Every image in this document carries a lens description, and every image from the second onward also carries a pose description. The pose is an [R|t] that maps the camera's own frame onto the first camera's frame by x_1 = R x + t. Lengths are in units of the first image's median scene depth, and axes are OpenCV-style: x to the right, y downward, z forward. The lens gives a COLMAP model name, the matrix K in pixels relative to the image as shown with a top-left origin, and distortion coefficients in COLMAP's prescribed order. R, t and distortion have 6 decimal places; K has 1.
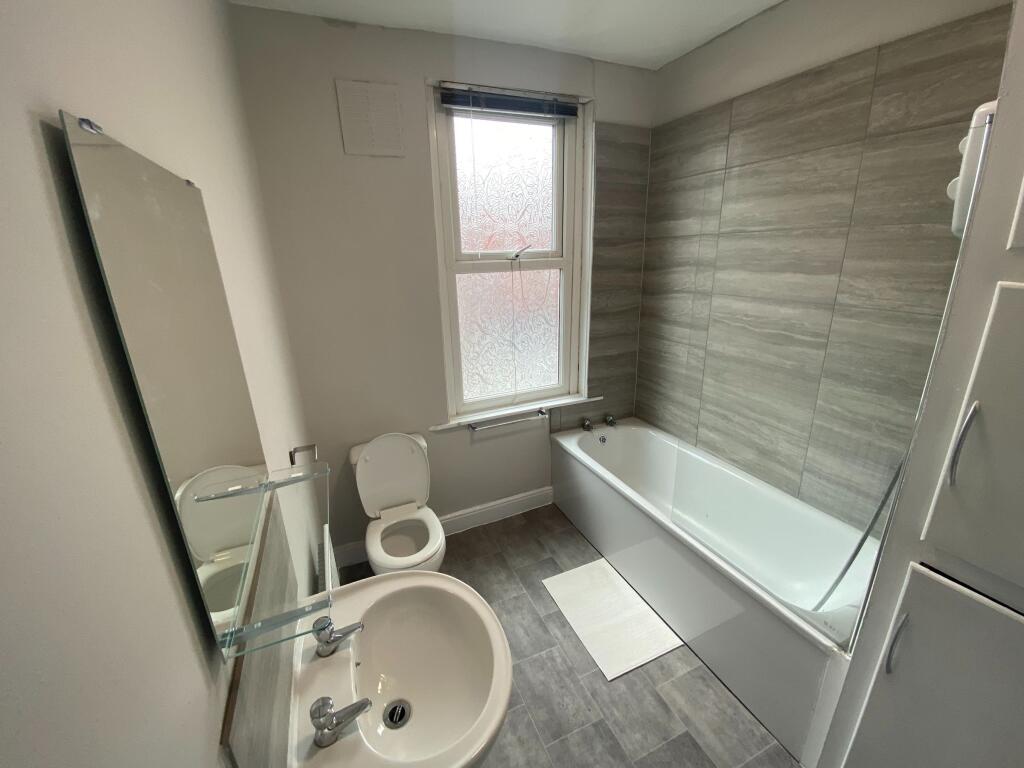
lens RADIAL K [[409.7, 0, 505.9], [0, 409.7, 377.7], [0, 0, 1]] dist [0.000459, -0.011966]
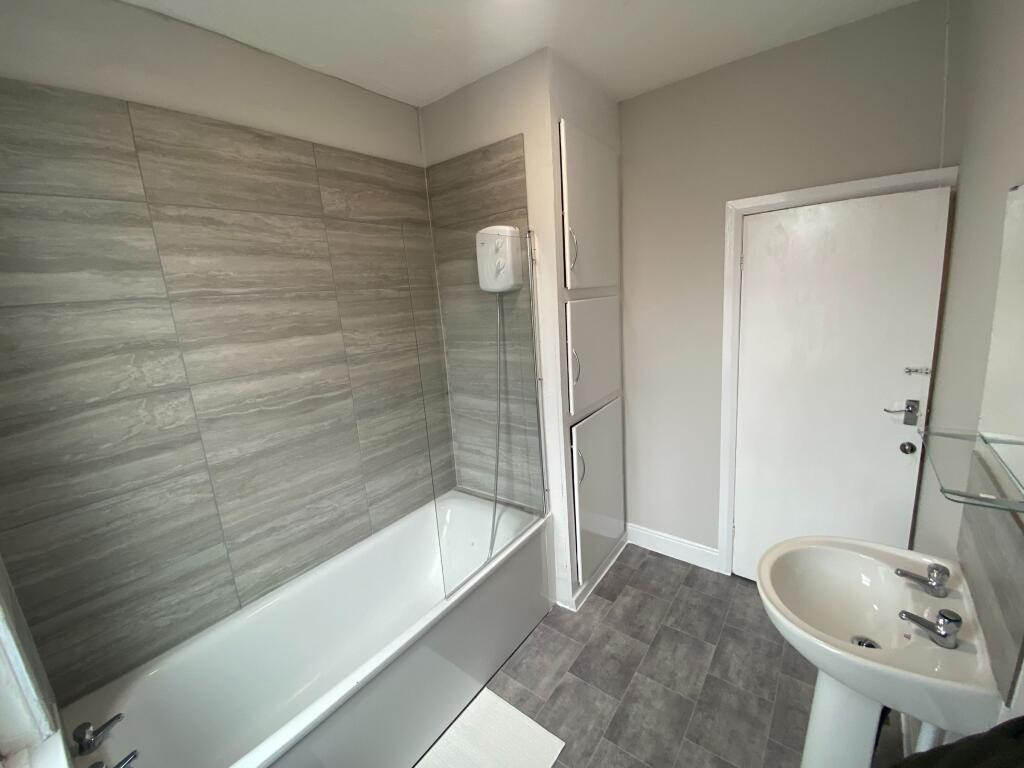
lens RADIAL K [[409.7, 0, 505.9], [0, 409.7, 377.7], [0, 0, 1]] dist [0.000459, -0.011966]
pose [[-0.465667, -0.106553, 0.878522, -0.364130], [0.345766, 0.891909, 0.291452, -0.276258], [-0.814617, 0.439482, -0.378491, 0.989866]]
